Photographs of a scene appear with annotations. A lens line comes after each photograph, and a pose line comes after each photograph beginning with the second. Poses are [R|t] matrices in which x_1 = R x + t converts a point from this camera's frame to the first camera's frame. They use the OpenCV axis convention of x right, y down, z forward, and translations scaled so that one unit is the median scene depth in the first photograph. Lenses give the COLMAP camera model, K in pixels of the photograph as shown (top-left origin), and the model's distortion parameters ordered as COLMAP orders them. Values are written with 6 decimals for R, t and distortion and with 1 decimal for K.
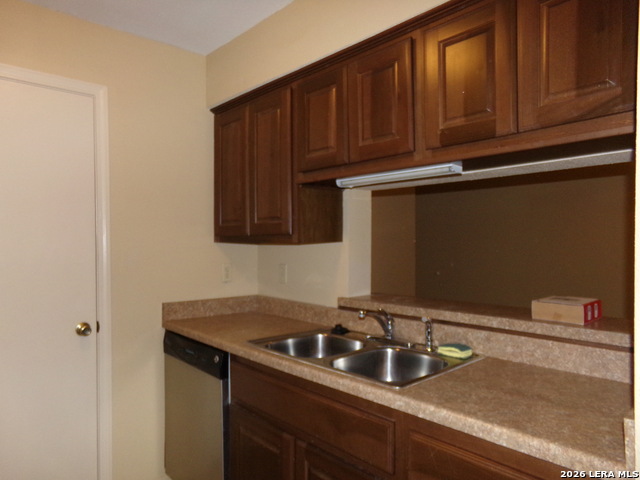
lens RADIAL K [[441.5, 0, 319.7], [0, 441.5, 243.1], [0, 0, 1]] dist [-0.090395, 0.170513]
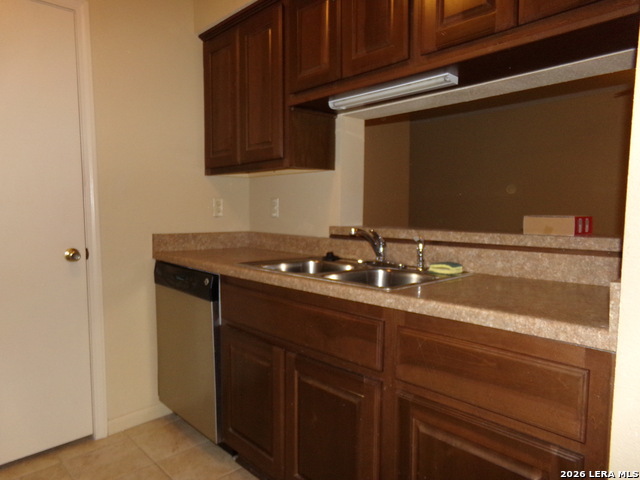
lens RADIAL K [[441.5, 0, 319.7], [0, 441.5, 243.1], [0, 0, 1]] dist [-0.090395, 0.170513]
pose [[0.999880, 0.006149, 0.014205, 0.006148], [-0.007143, 0.997449, 0.071025, 0.108671], [-0.013732, -0.071118, 0.997373, 0.008422]]
